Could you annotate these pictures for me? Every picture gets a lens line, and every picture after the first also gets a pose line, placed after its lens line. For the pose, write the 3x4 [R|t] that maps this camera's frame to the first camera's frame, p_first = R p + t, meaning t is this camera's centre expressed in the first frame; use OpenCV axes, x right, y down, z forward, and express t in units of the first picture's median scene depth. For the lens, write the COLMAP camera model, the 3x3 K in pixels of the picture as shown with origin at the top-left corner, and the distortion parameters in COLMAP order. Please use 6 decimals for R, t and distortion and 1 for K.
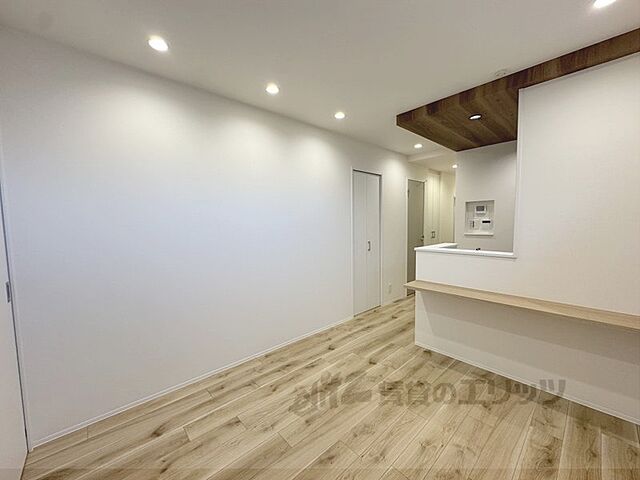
lens RADIAL K [[253.4, 0, 321.0], [0, 253.4, 238.0], [0, 0, 1]] dist [0.000711, -0.000206]
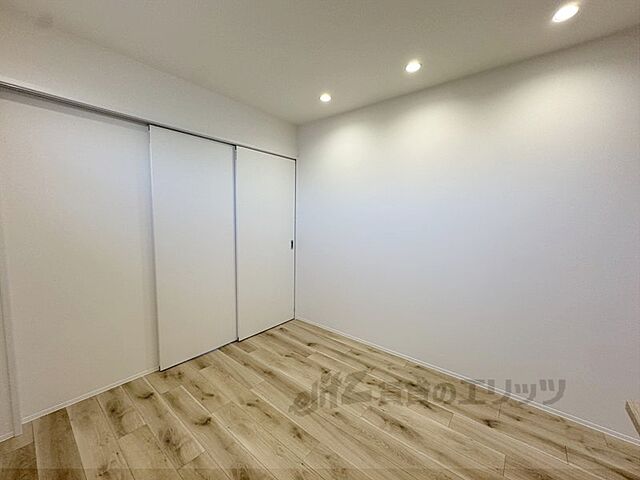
lens RADIAL K [[253.4, 0, 321.3], [0, 253.4, 240.2], [0, 0, 1]] dist [0.000711, -0.000206]
pose [[0.147993, 0.098911, -0.984030, 0.781333], [-0.086862, 0.992441, 0.086693, -0.038733], [0.985166, 0.072645, 0.155466, 0.663204]]
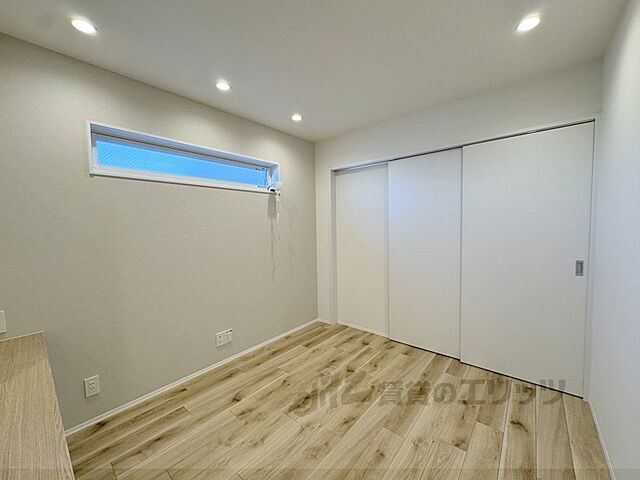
lens RADIAL K [[253.4, 0, 319.6], [0, 253.4, 241.9], [0, 0, 1]] dist [0.000711, -0.000206]
pose [[-0.991815, 0.041882, -0.120623, 0.207377], [0.026175, 0.991303, 0.128970, -0.097823], [0.124975, 0.124757, -0.984285, 1.569121]]
